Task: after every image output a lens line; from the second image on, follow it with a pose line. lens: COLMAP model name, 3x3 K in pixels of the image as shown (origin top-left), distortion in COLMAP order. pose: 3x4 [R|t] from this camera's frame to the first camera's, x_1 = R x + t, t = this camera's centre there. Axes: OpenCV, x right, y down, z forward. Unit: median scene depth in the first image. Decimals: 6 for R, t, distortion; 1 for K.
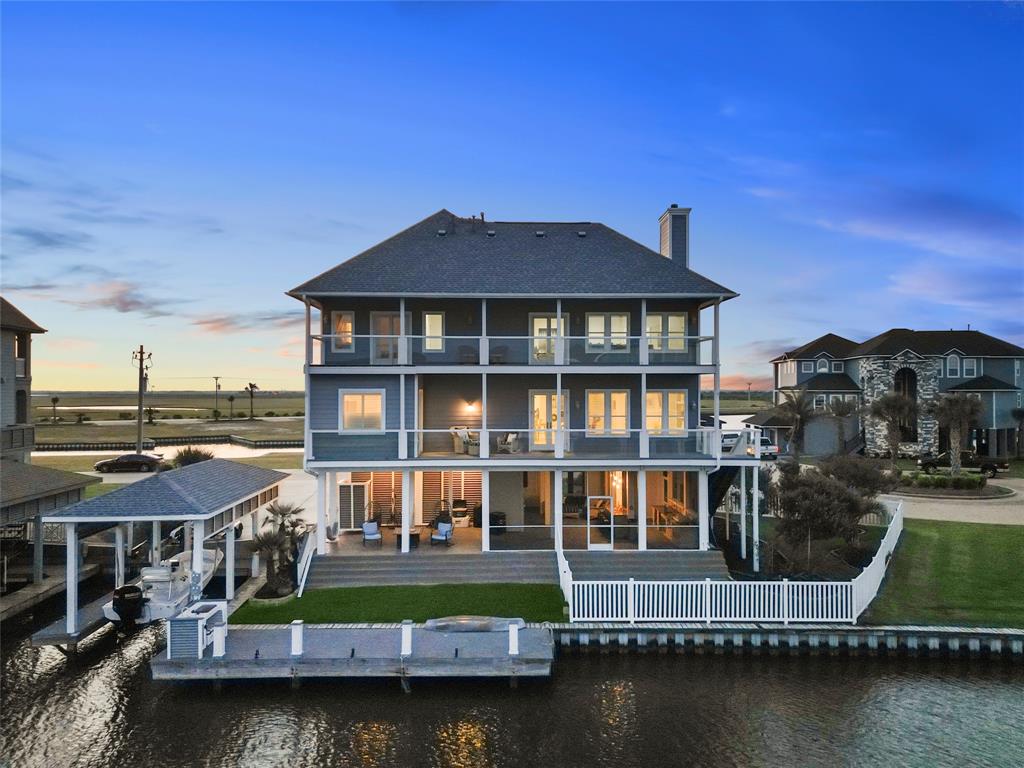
lens RADIAL K [[735.4, 0, 505.8], [0, 735.4, 383.7], [0, 0, 1]] dist [0.029129, -0.020799]
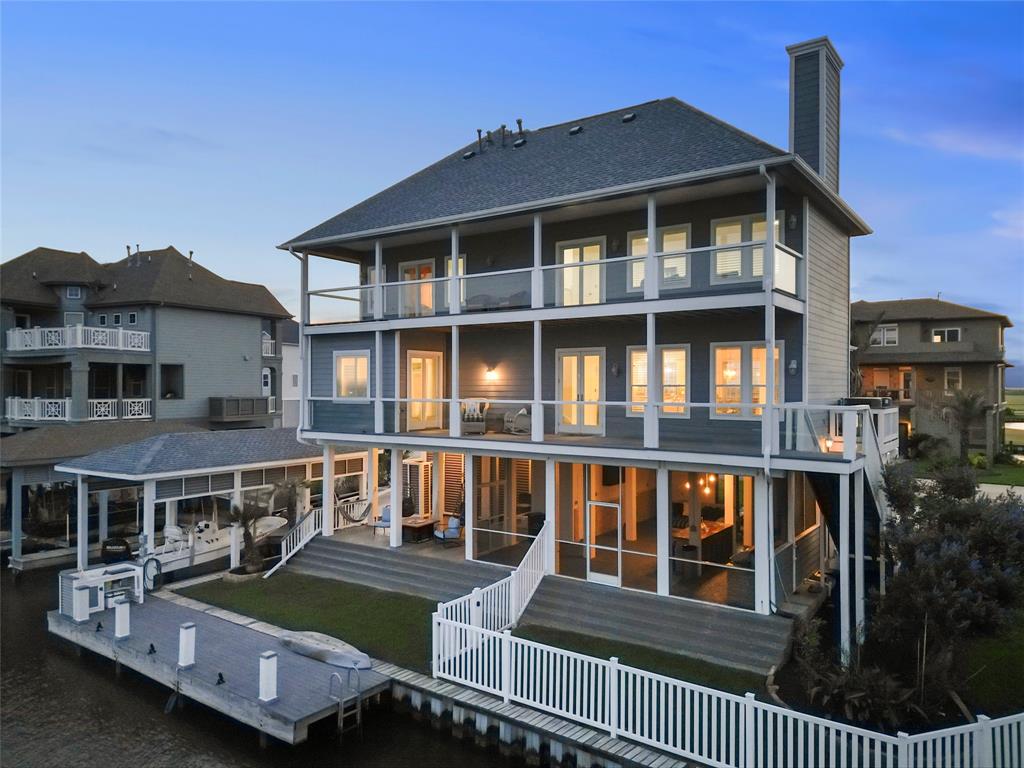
lens RADIAL K [[735.4, 0, 502.9], [0, 735.4, 385.7], [0, 0, 1]] dist [0.029129, -0.020799]
pose [[0.793182, 0.003948, -0.608972, 0.470533], [0.004740, 0.999909, 0.012657, 0.038638], [0.608966, -0.012926, 0.793091, 0.424641]]
